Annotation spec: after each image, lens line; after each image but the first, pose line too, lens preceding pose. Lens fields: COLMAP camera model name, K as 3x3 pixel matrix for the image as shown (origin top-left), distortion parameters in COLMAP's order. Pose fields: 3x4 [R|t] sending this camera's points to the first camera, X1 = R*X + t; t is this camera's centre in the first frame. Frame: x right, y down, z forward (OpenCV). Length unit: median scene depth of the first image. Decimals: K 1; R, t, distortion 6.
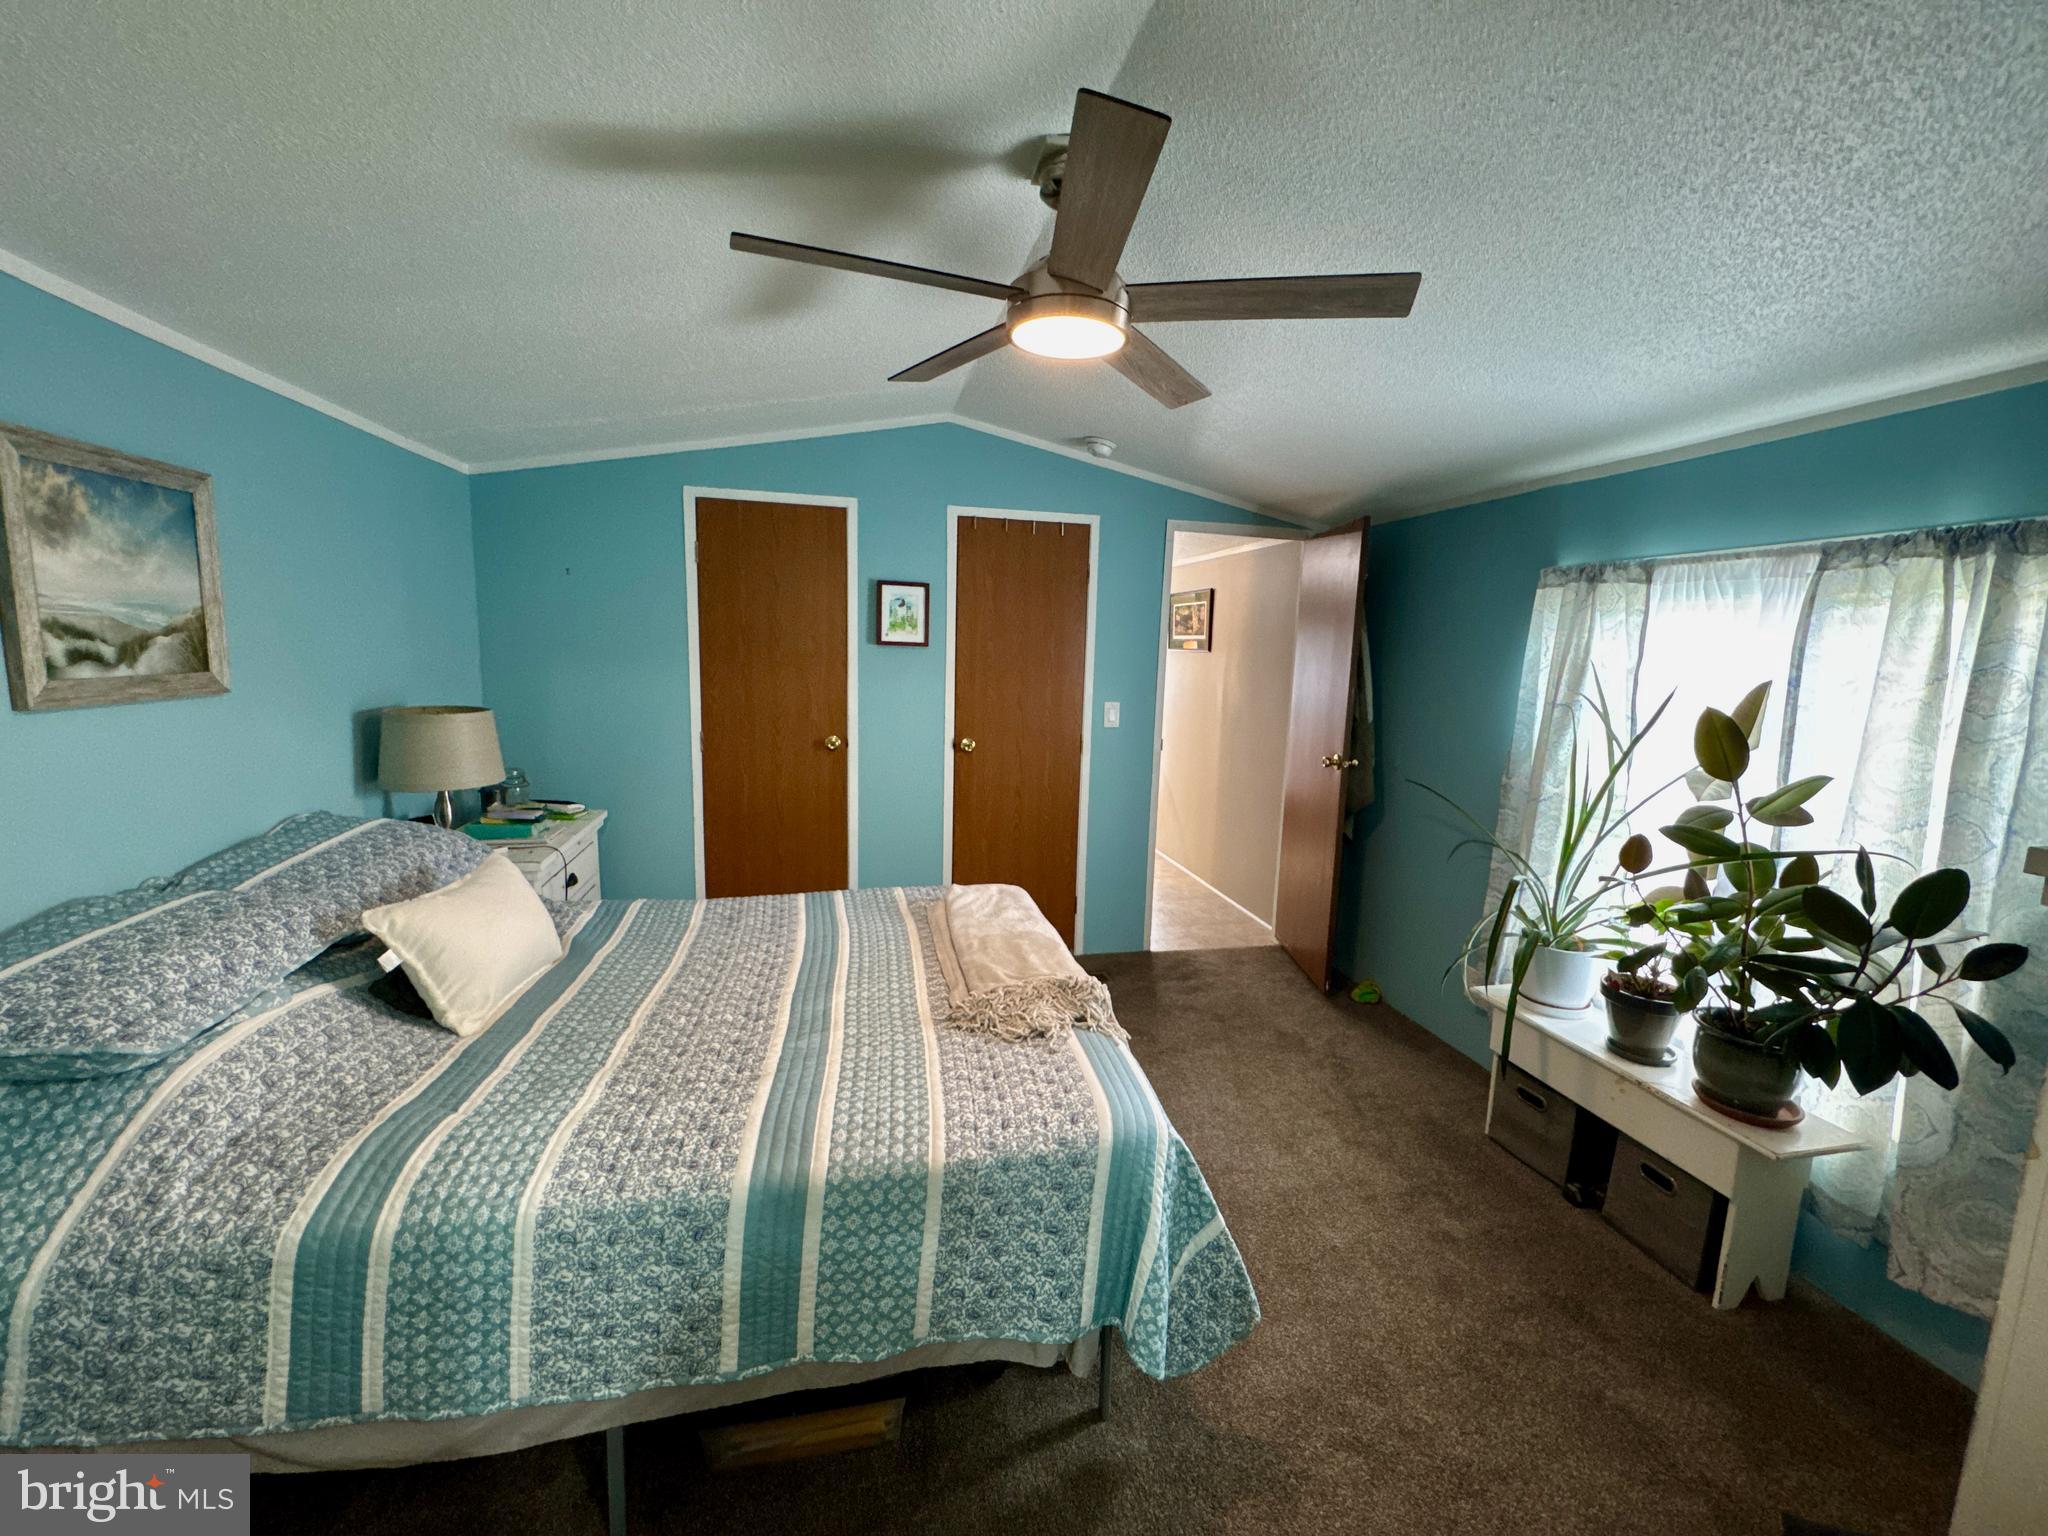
lens RADIAL K [[814.3, 0, 1027.8], [0, 814.3, 767.5], [0, 0, 1]] dist [-0.004284, 0.000833]
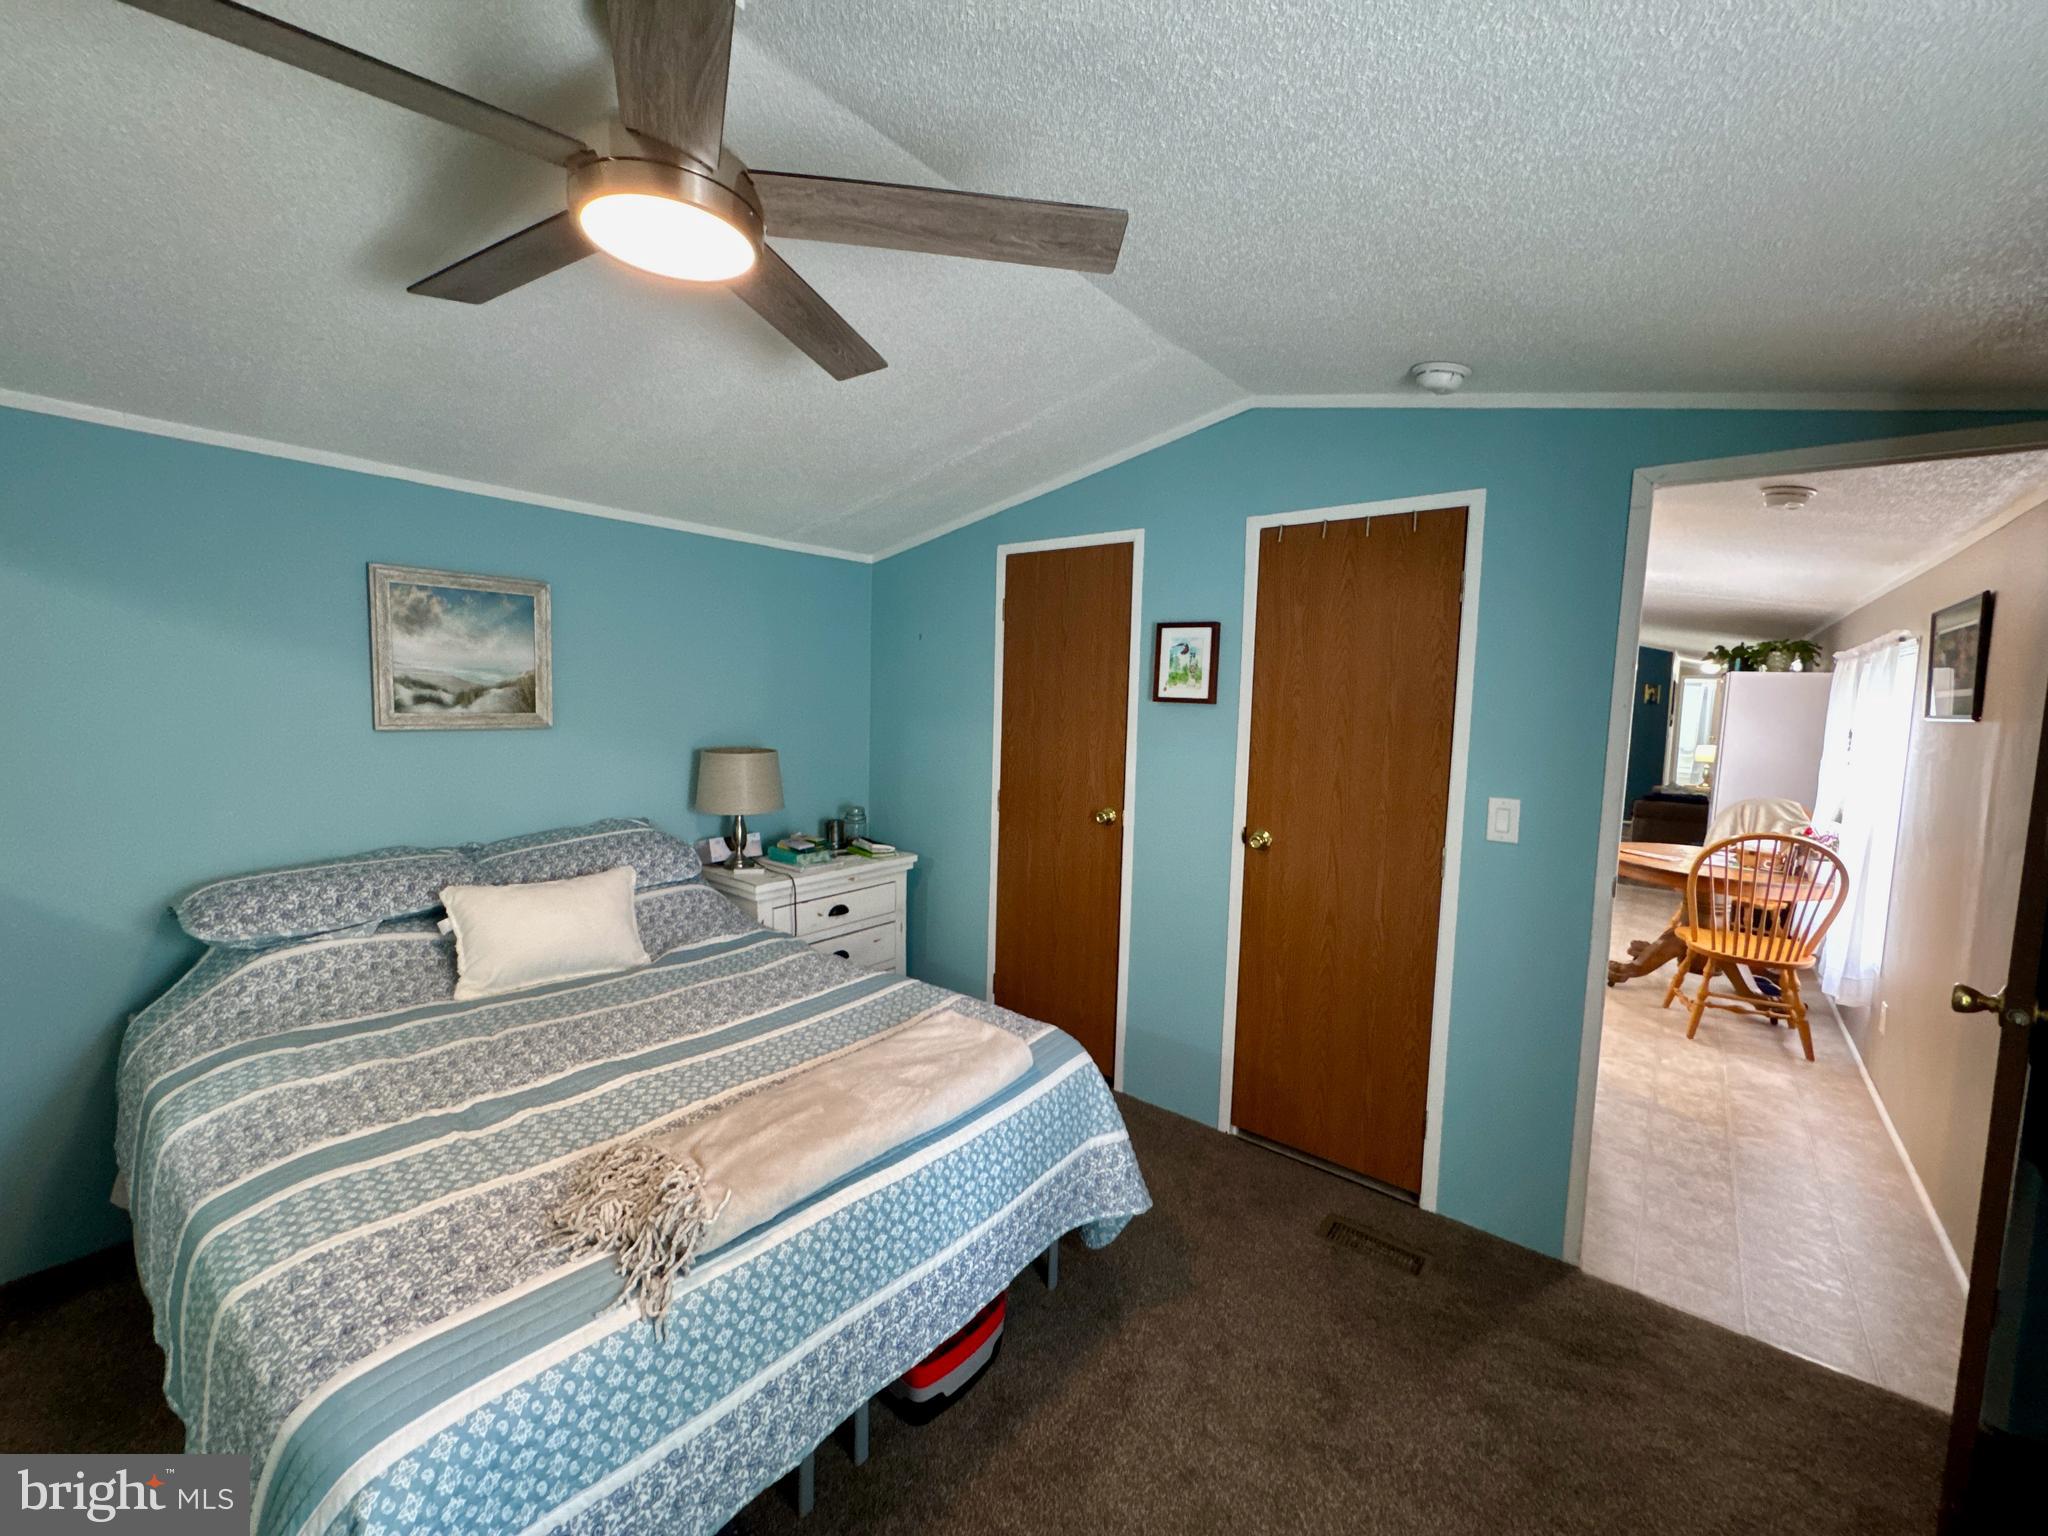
lens RADIAL K [[814.3, 0, 1032.3], [0, 814.3, 769.2], [0, 0, 1]] dist [-0.004284, 0.000833]
pose [[0.619434, 0.059170, -0.782816, 0.575583], [-0.125814, 0.991749, -0.024593, -0.072332], [0.774901, 0.113723, 0.621768, 0.612002]]
